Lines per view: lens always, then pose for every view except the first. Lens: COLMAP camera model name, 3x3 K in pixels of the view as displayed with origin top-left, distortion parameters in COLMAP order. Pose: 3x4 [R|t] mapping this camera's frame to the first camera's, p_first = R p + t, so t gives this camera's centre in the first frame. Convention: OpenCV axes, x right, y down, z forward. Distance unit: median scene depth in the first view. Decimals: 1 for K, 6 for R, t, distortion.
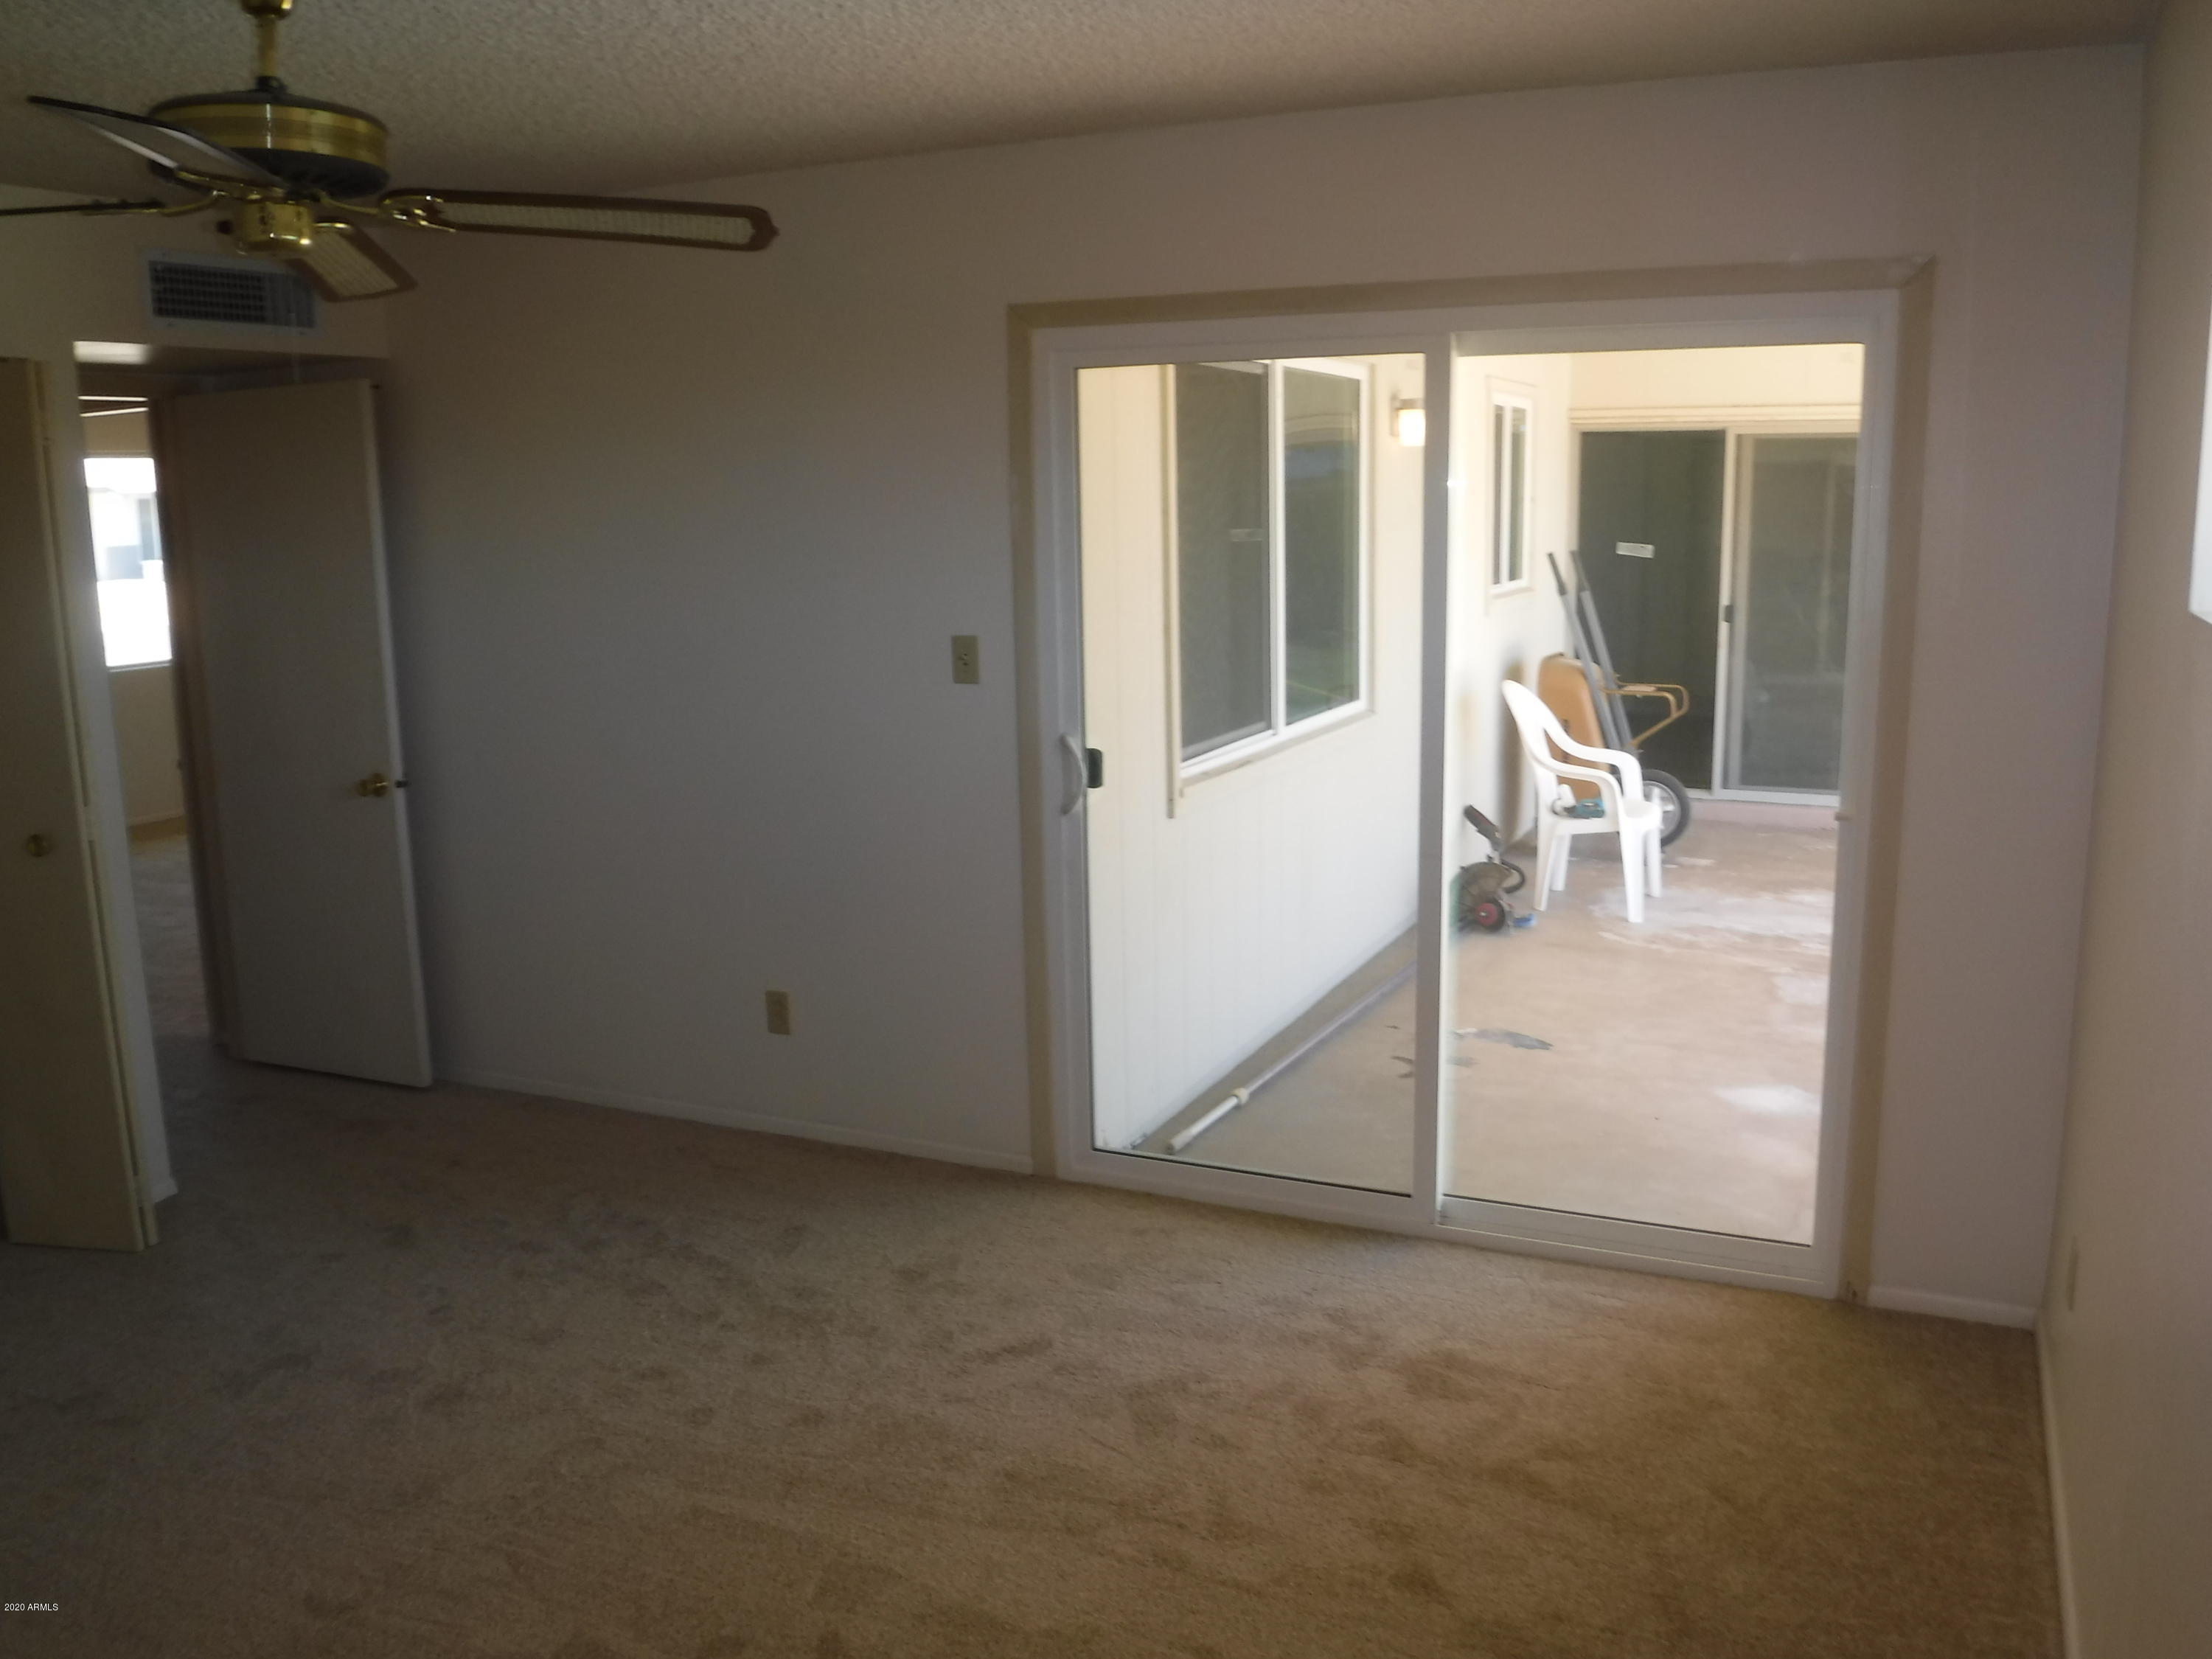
lens RADIAL K [[1809.7, 0, 1106.0], [0, 1809.7, 809.3], [0, 0, 1]] dist [-0.092620, 0.034737]
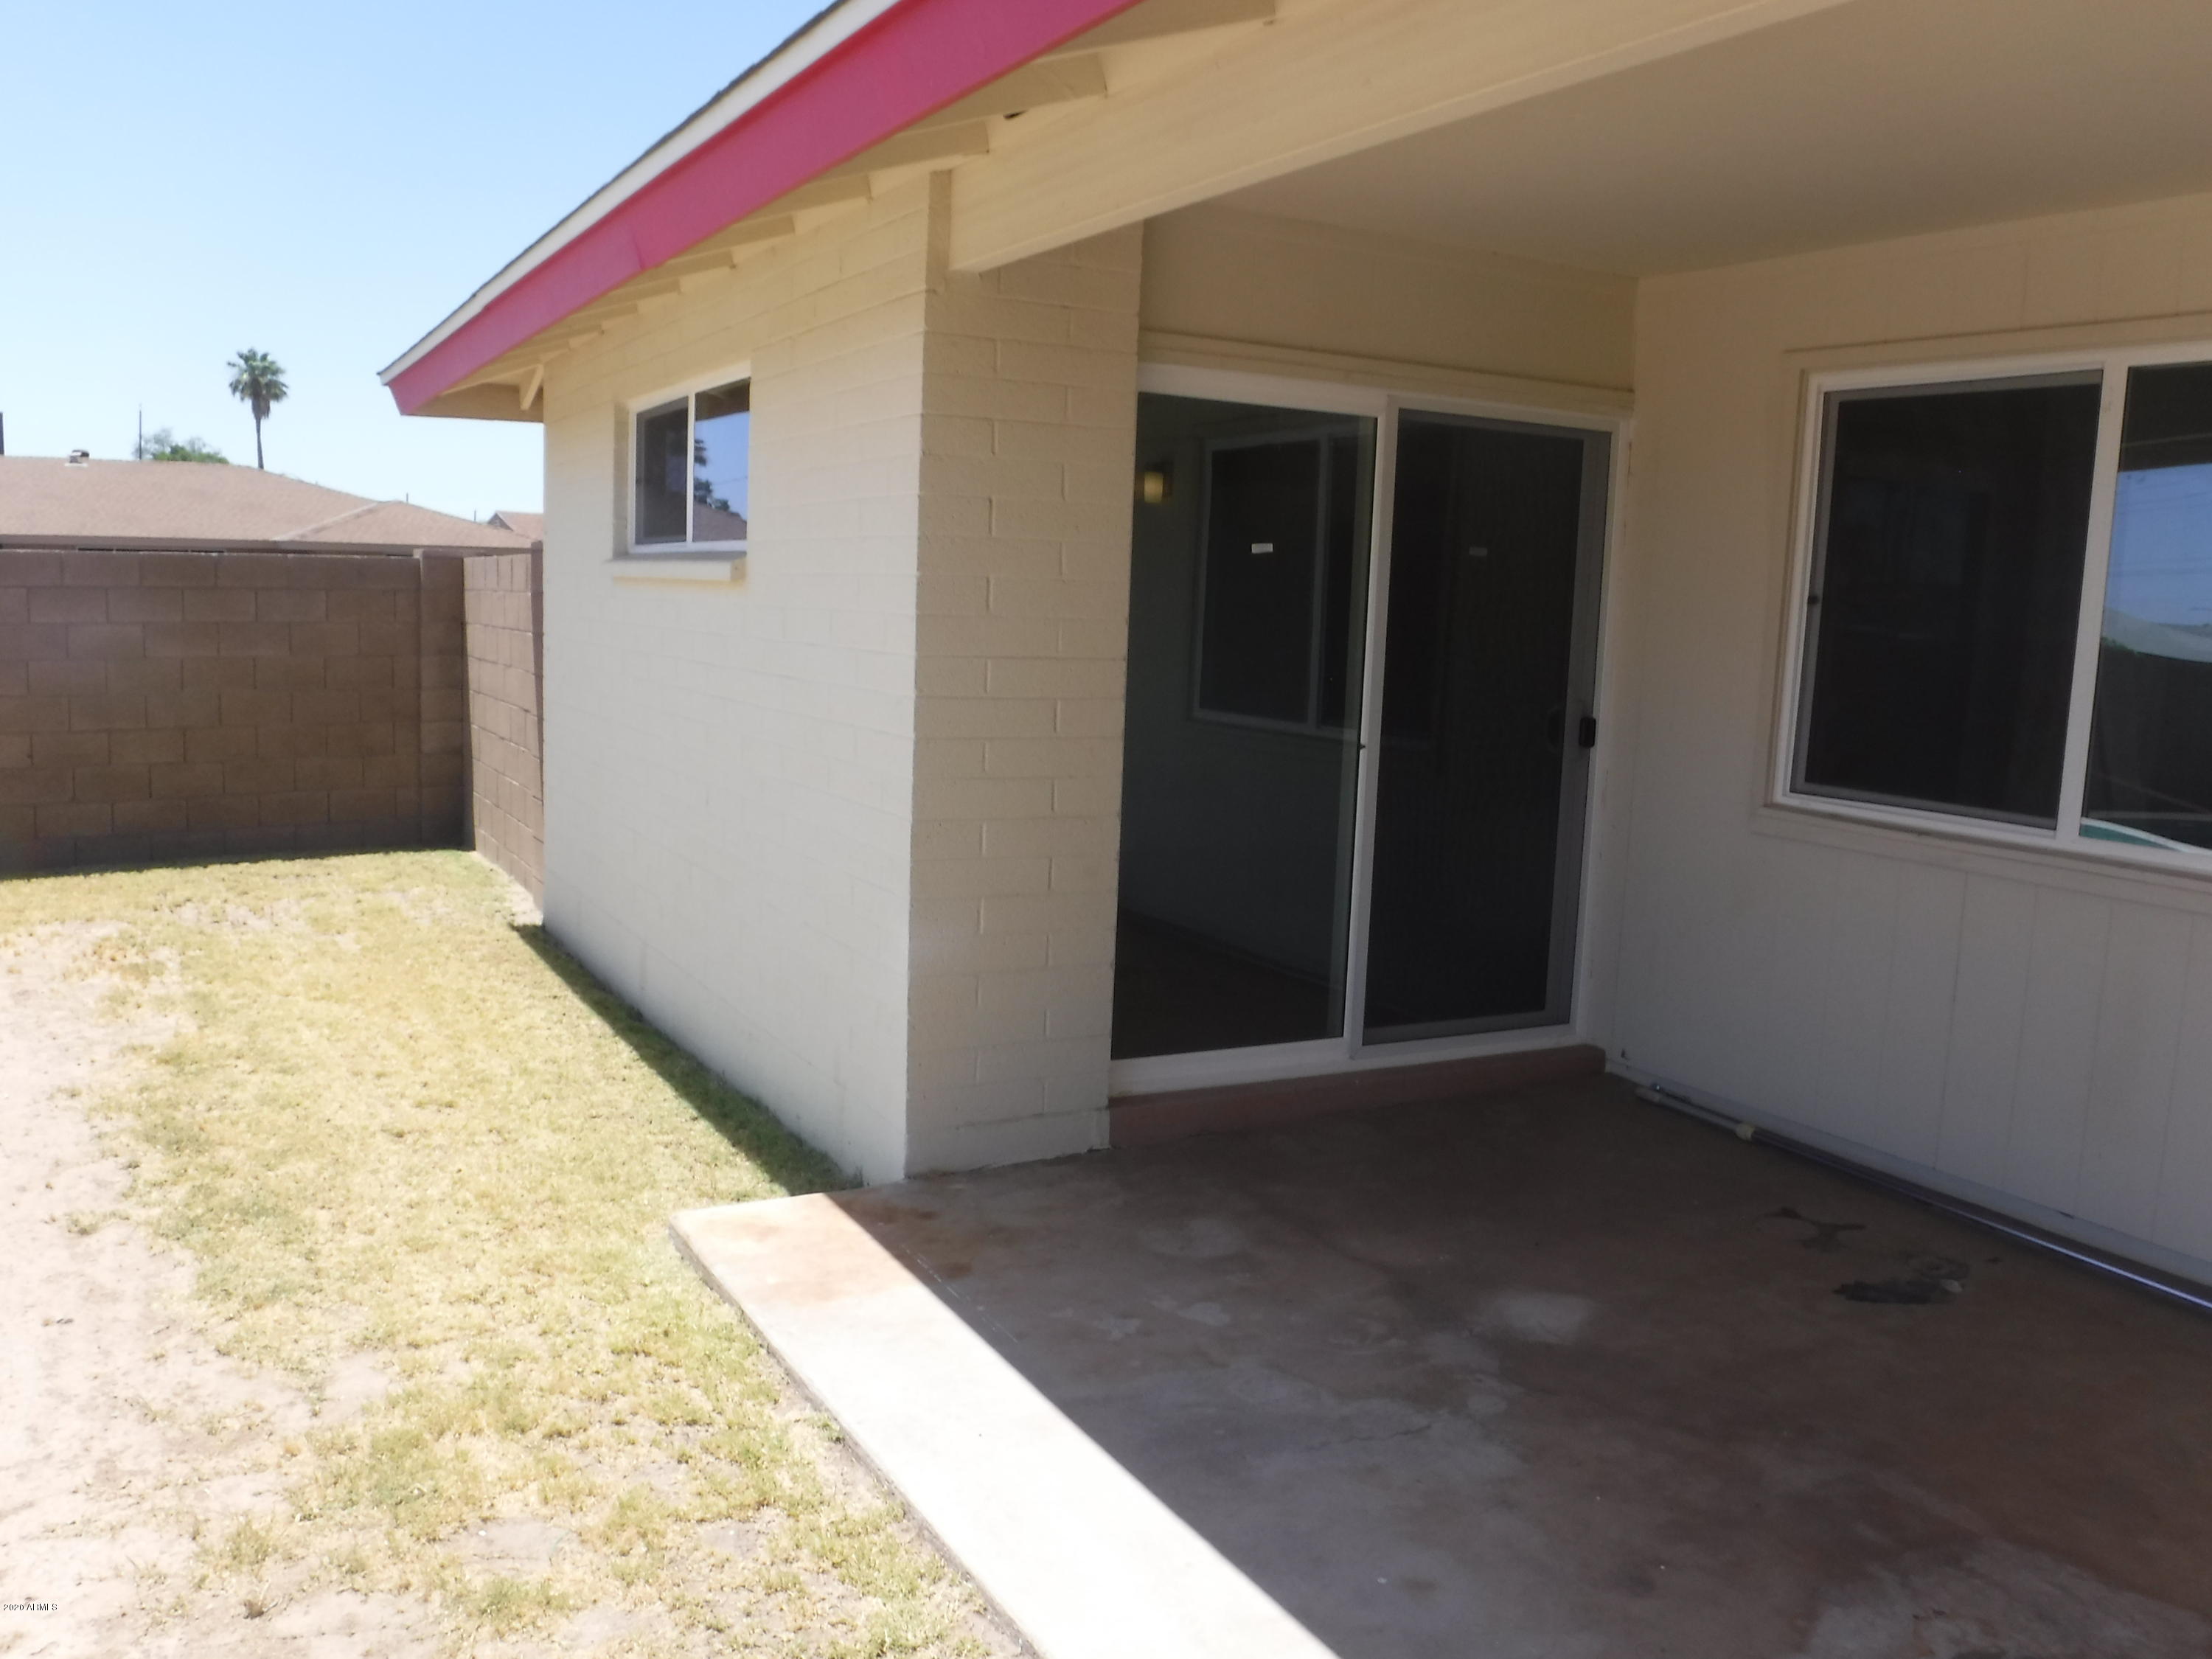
lens RADIAL K [[1809.7, 0, 1106.0], [0, 1809.7, 809.3], [0, 0, 1]] dist [-0.092620, 0.034737]
pose [[-0.596643, 0.089133, -0.797542, 1.309306], [-0.167728, 0.958013, 0.232546, -0.222998], [0.784783, 0.272517, -0.556641, 1.524796]]
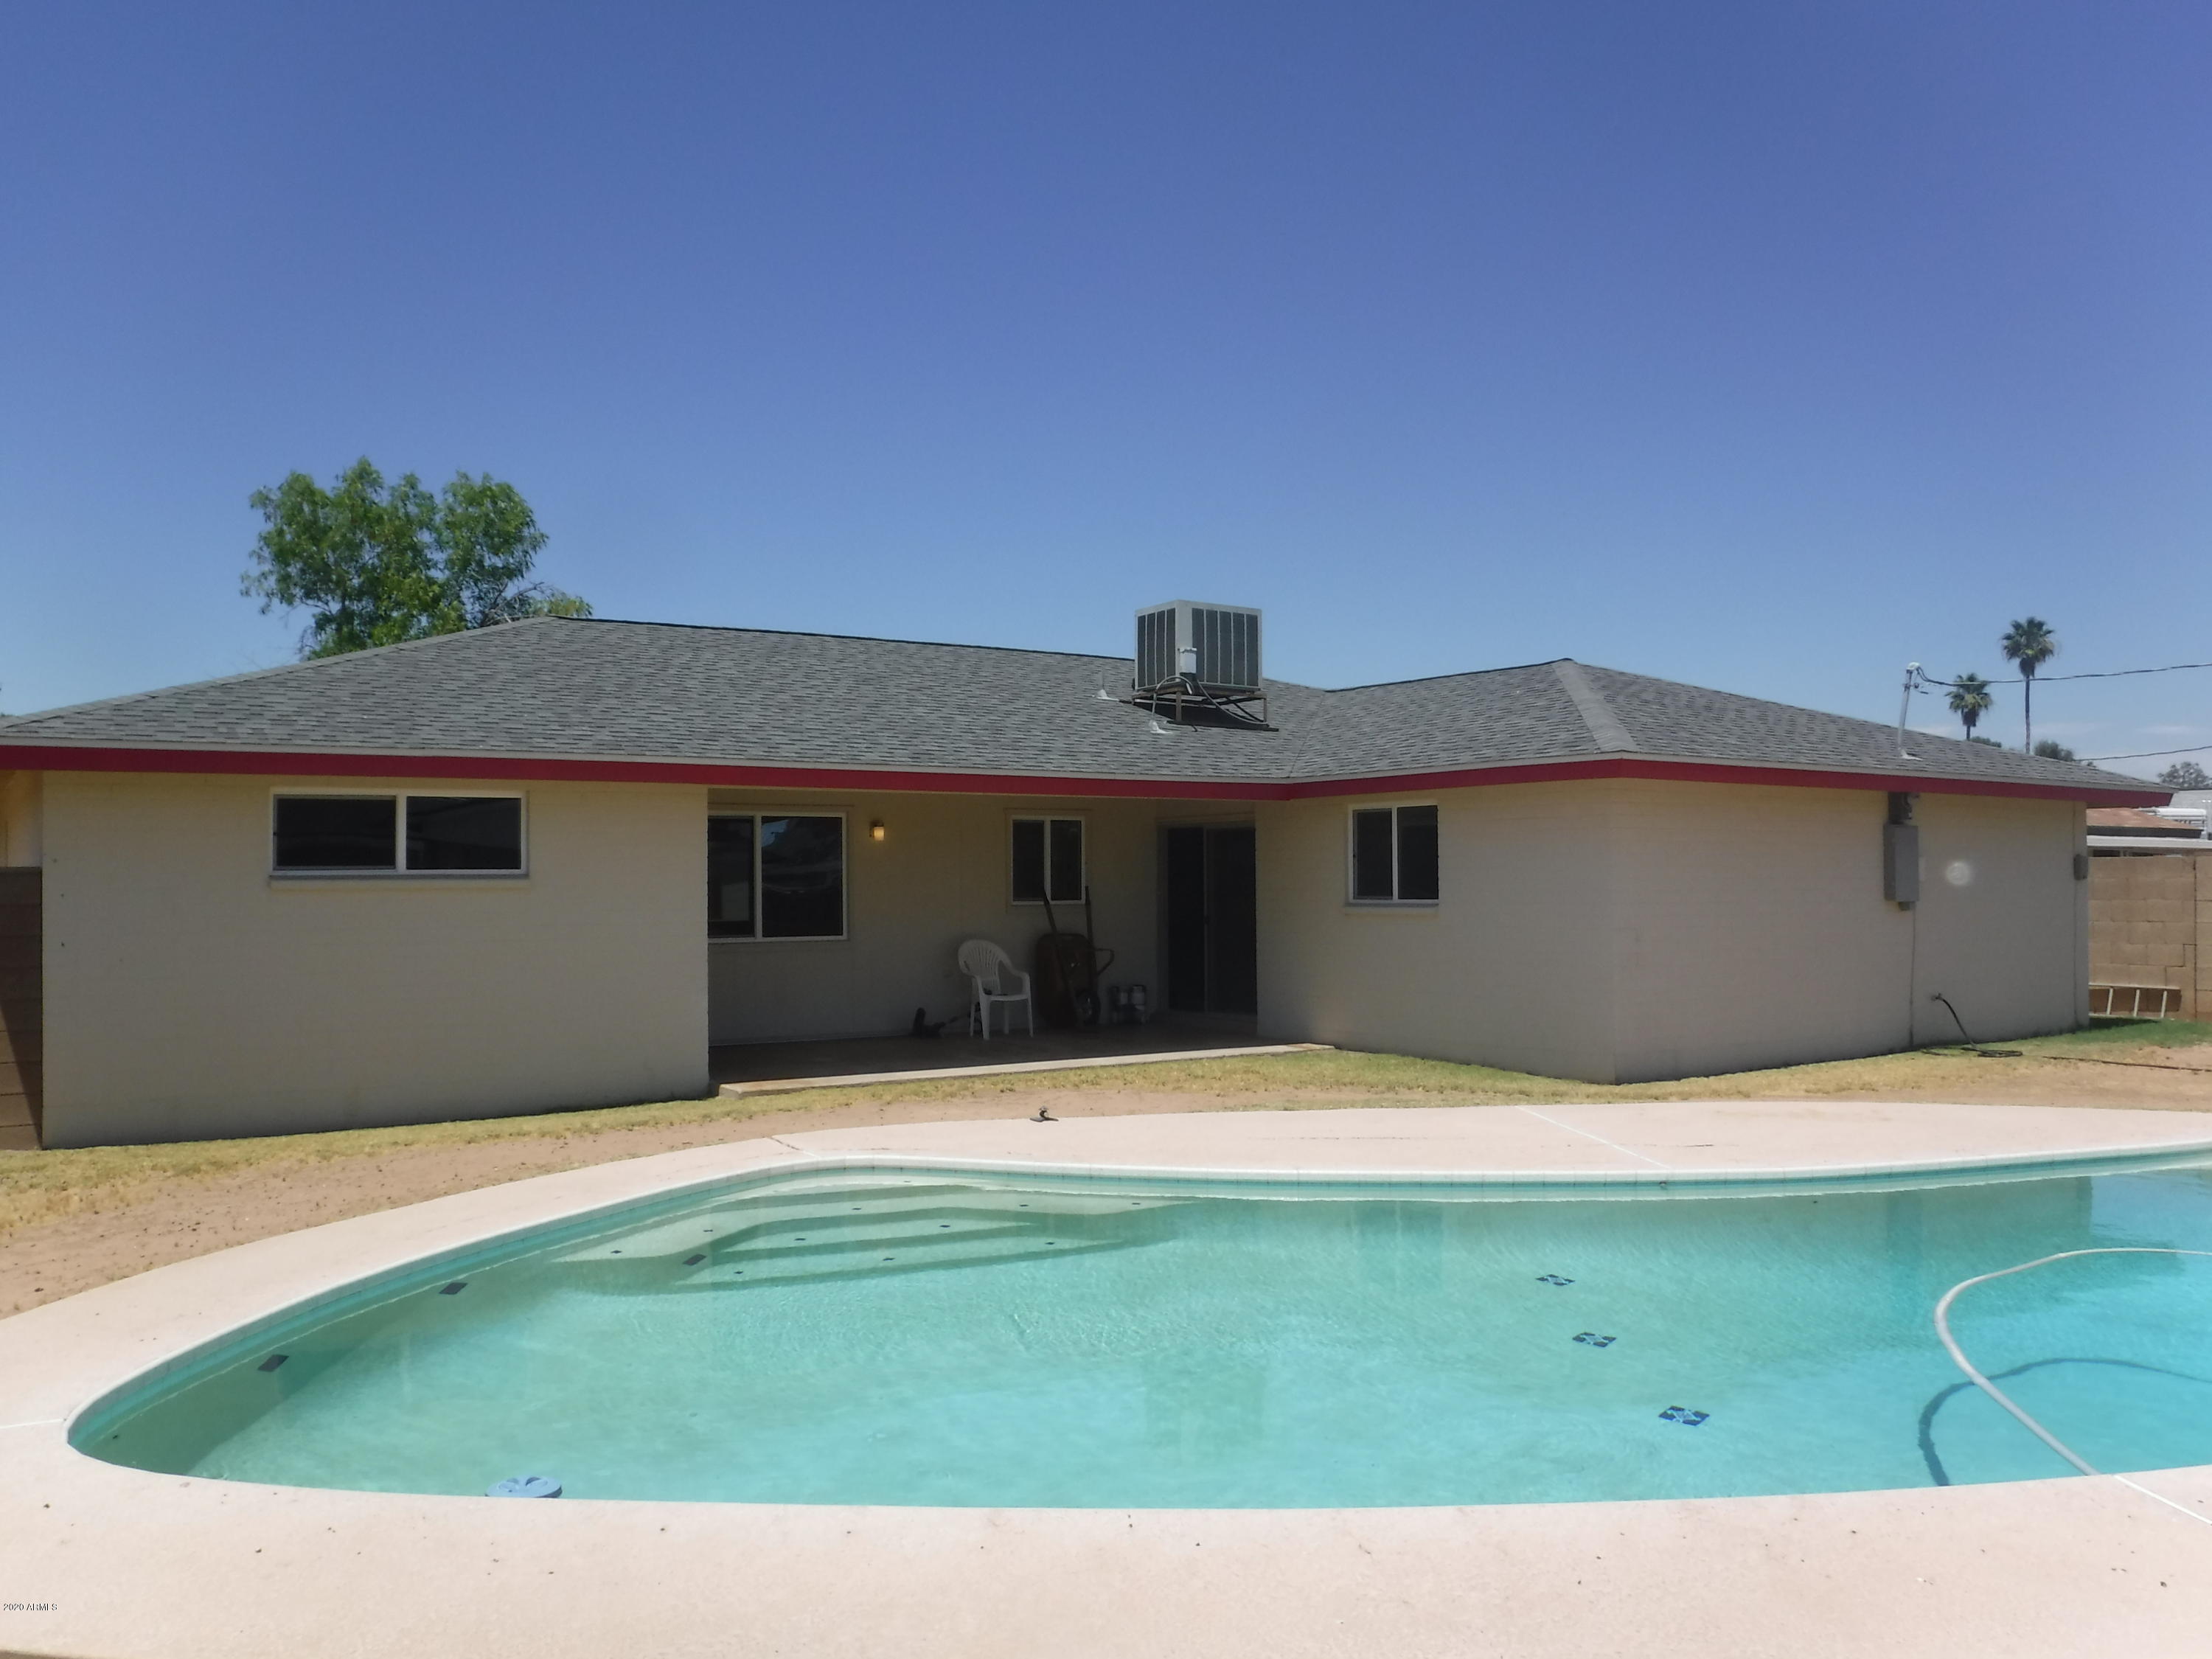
lens RADIAL K [[1802.7, 0, 1103.6], [0, 1802.7, 771.5], [0, 0, 1]] dist [-0.118804, 0.044178]
pose [[0.852847, -0.020275, -0.521767, 2.839023], [-0.096948, 0.975724, -0.196379, 0.293503], [0.513082, 0.218066, 0.830177, -1.620718]]
